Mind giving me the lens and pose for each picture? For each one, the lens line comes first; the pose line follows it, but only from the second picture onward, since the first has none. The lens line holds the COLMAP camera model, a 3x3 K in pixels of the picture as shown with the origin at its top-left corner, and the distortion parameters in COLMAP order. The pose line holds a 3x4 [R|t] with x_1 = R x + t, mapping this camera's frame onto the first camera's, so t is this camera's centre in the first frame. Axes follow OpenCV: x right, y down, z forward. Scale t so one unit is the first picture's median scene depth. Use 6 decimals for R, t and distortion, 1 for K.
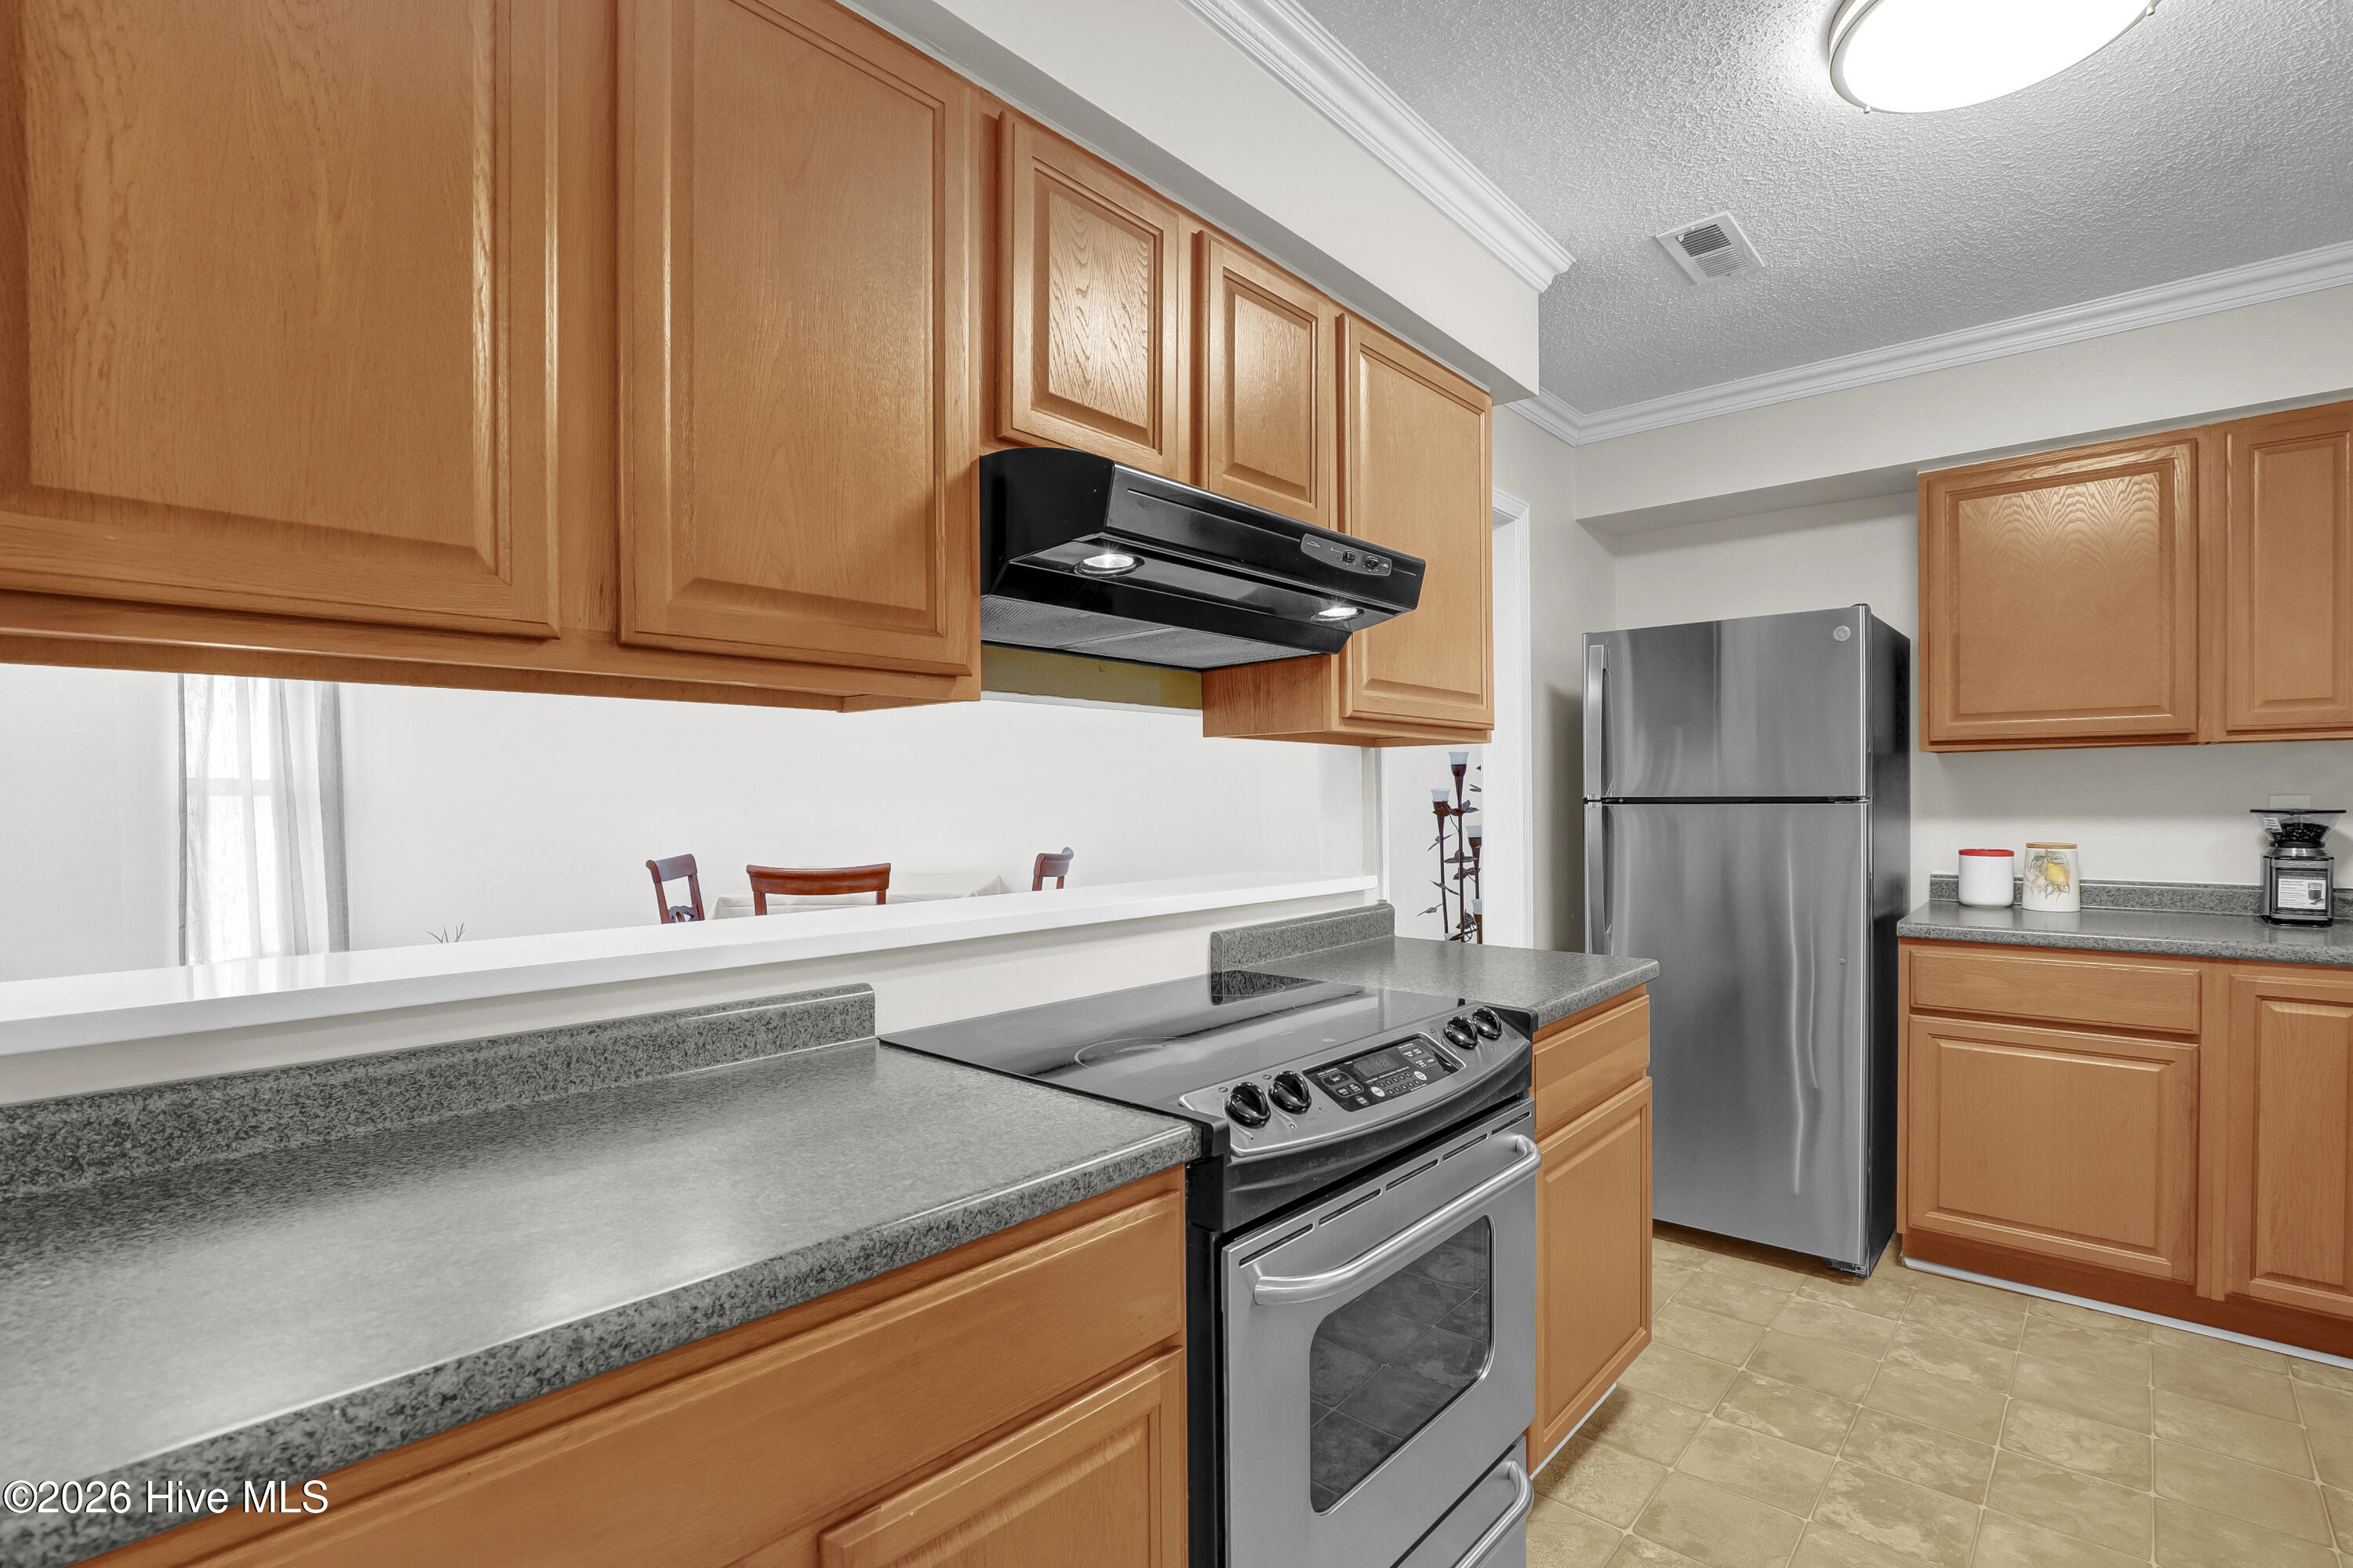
lens RADIAL K [[1105.3, 0, 1213.0], [0, 1105.3, 799.3], [0, 0, 1]] dist [-0.019199, 0.000524]
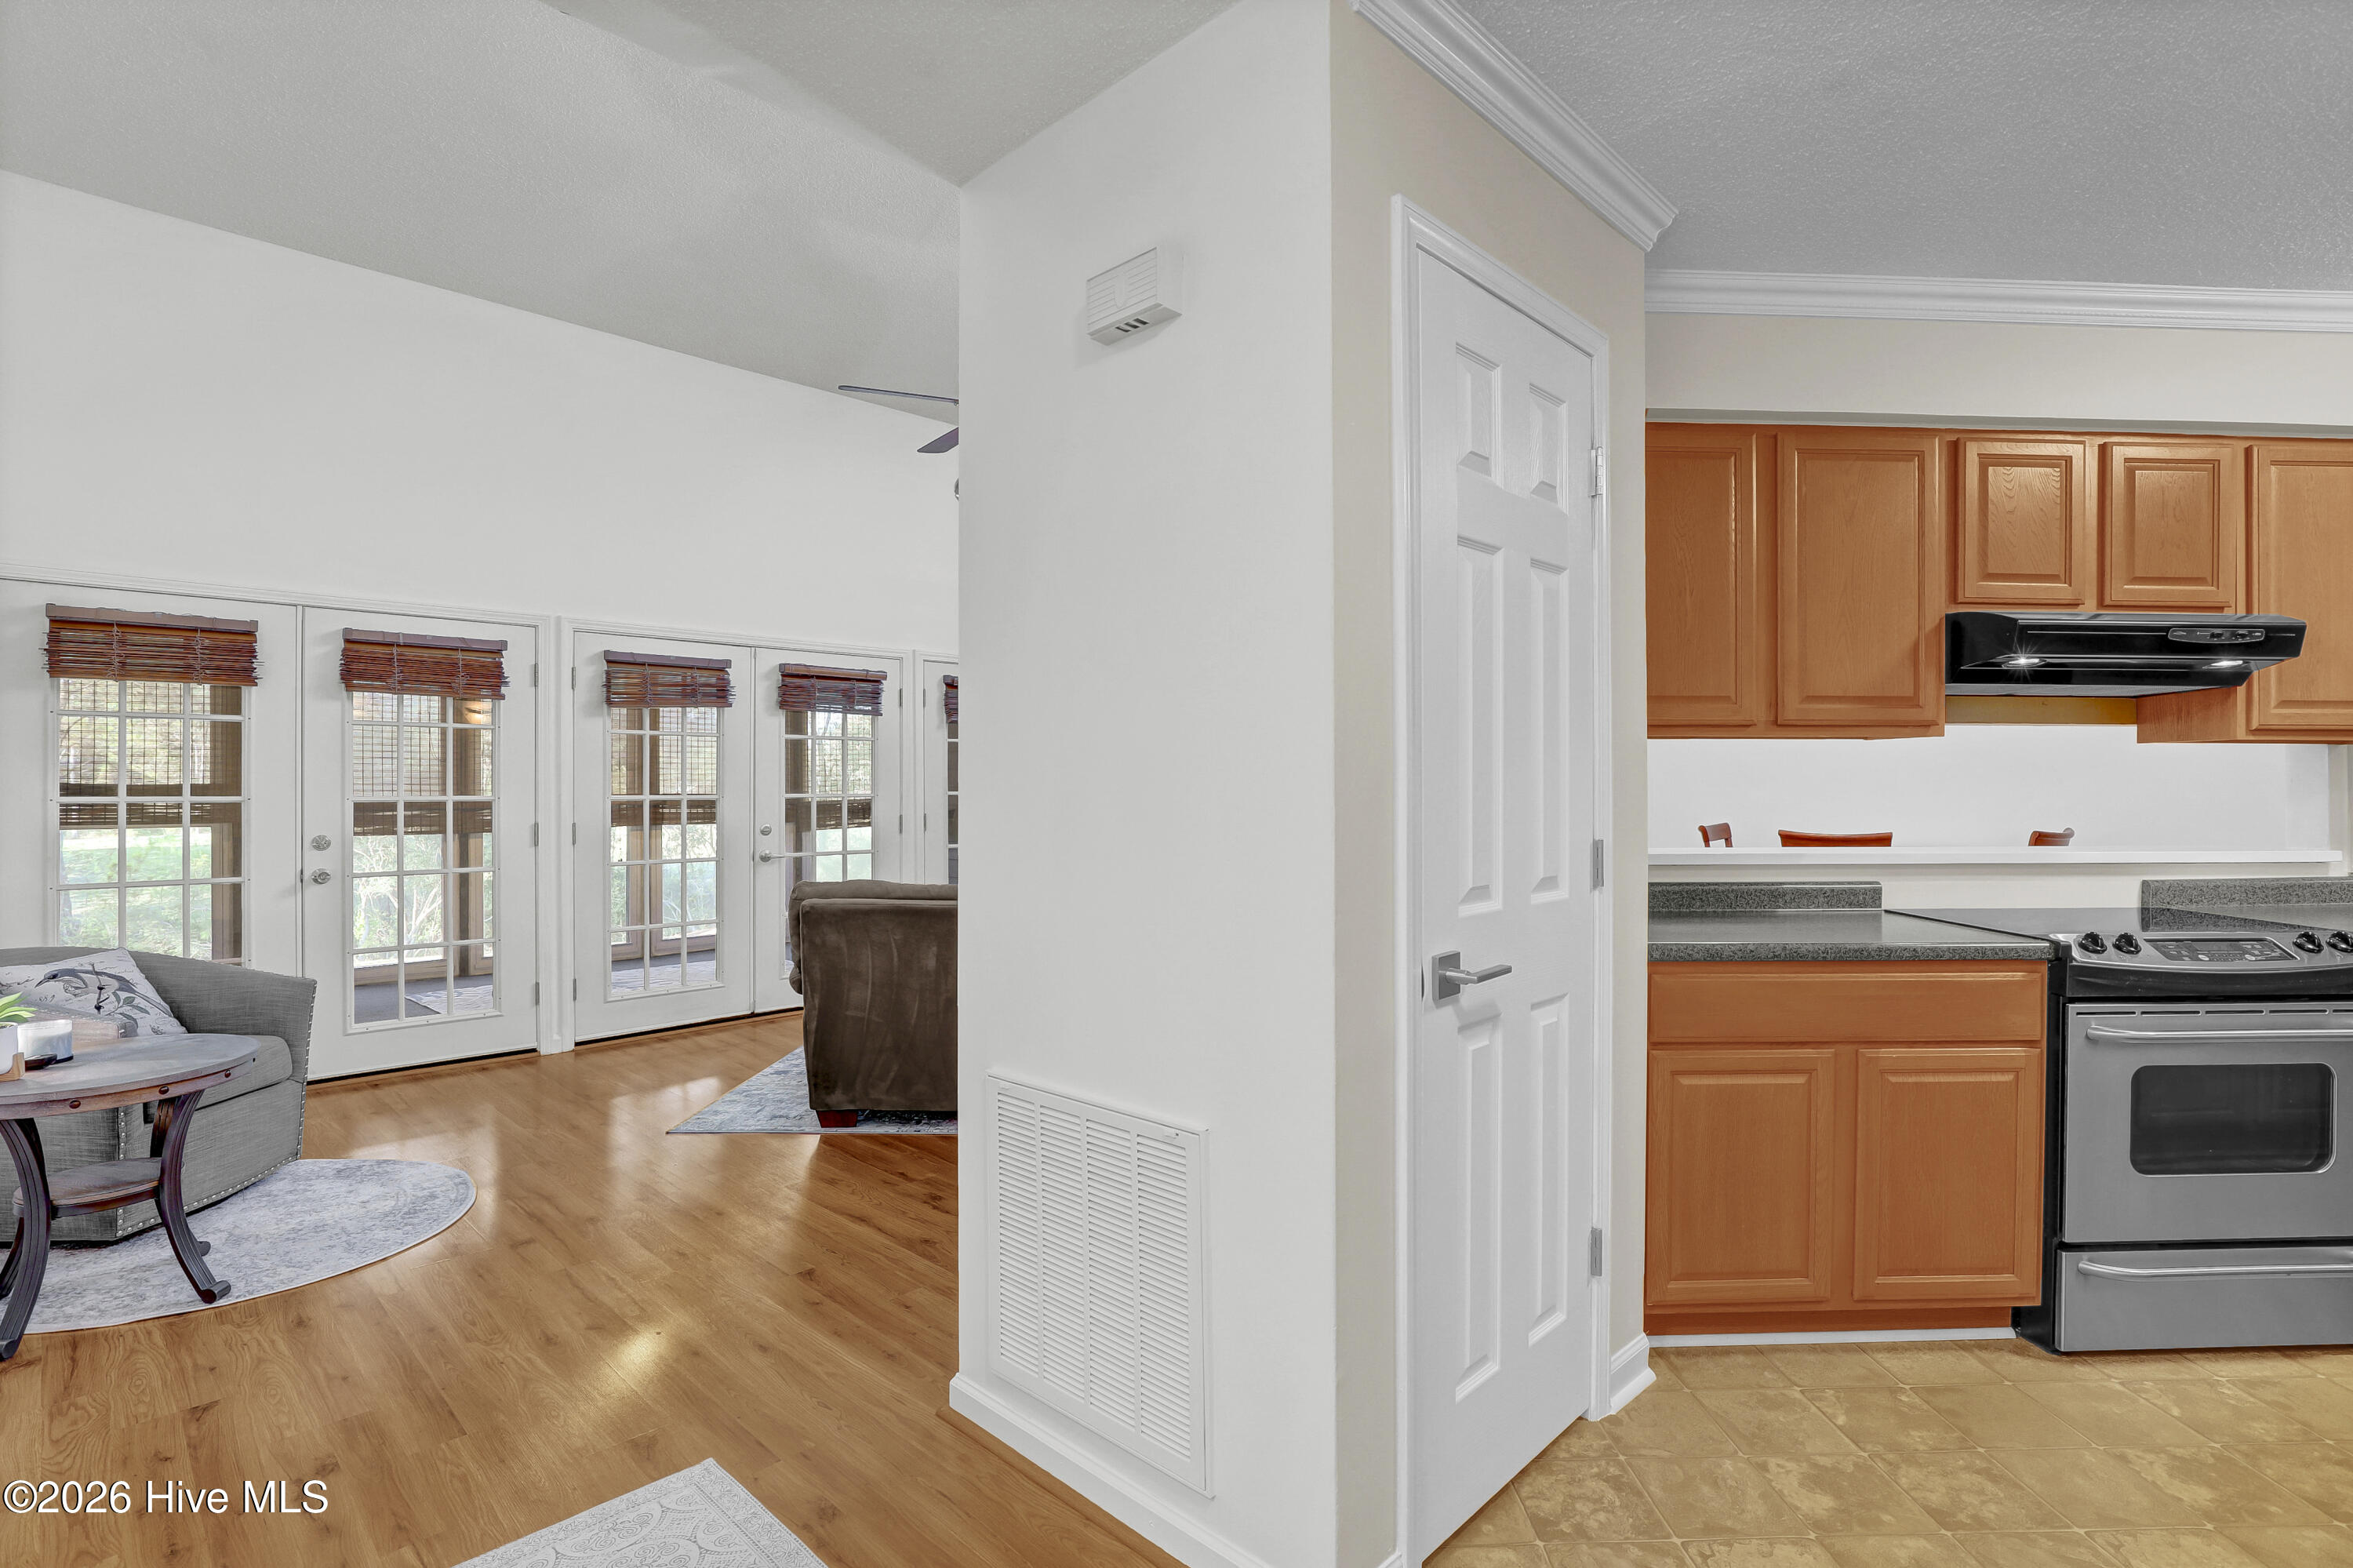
lens RADIAL K [[1105.3, 0, 1213.0], [0, 1105.3, 799.3], [0, 0, 1]] dist [-0.019199, 0.000524]
pose [[0.666206, 0.018831, -0.745530, 0.364817], [-0.005933, 0.999783, 0.019951, -0.006774], [0.745744, -0.008868, 0.666174, -1.228935]]
